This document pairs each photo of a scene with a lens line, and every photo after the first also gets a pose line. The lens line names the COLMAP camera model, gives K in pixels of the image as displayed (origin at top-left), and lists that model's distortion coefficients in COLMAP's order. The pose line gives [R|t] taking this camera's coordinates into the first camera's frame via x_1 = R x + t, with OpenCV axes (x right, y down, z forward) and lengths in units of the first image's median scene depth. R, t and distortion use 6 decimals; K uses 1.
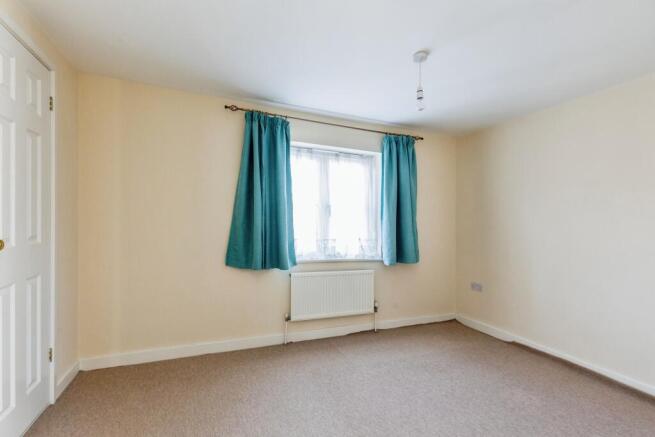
lens RADIAL K [[294.7, 0, 330.4], [0, 294.7, 219.2], [0, 0, 1]] dist [0.009986, -0.001059]
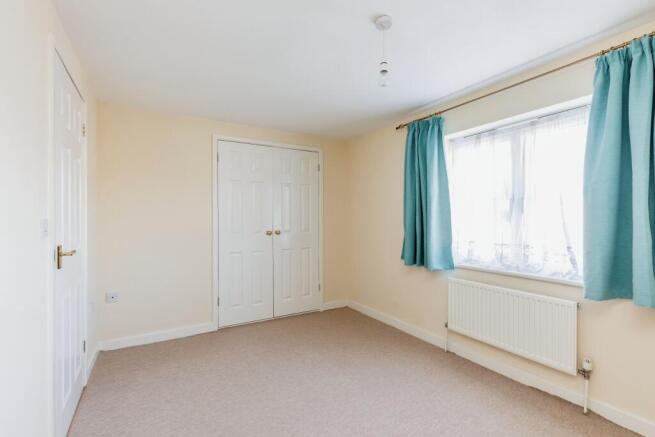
lens RADIAL K [[294.7, 0, 323.3], [0, 294.7, 220.3], [0, 0, 1]] dist [0.009986, -0.001059]
pose [[0.143885, -0.027839, -0.989203, 0.727391], [0.008288, 0.999603, -0.026926, 0.027533], [0.989560, -0.004325, 0.144058, 0.473105]]
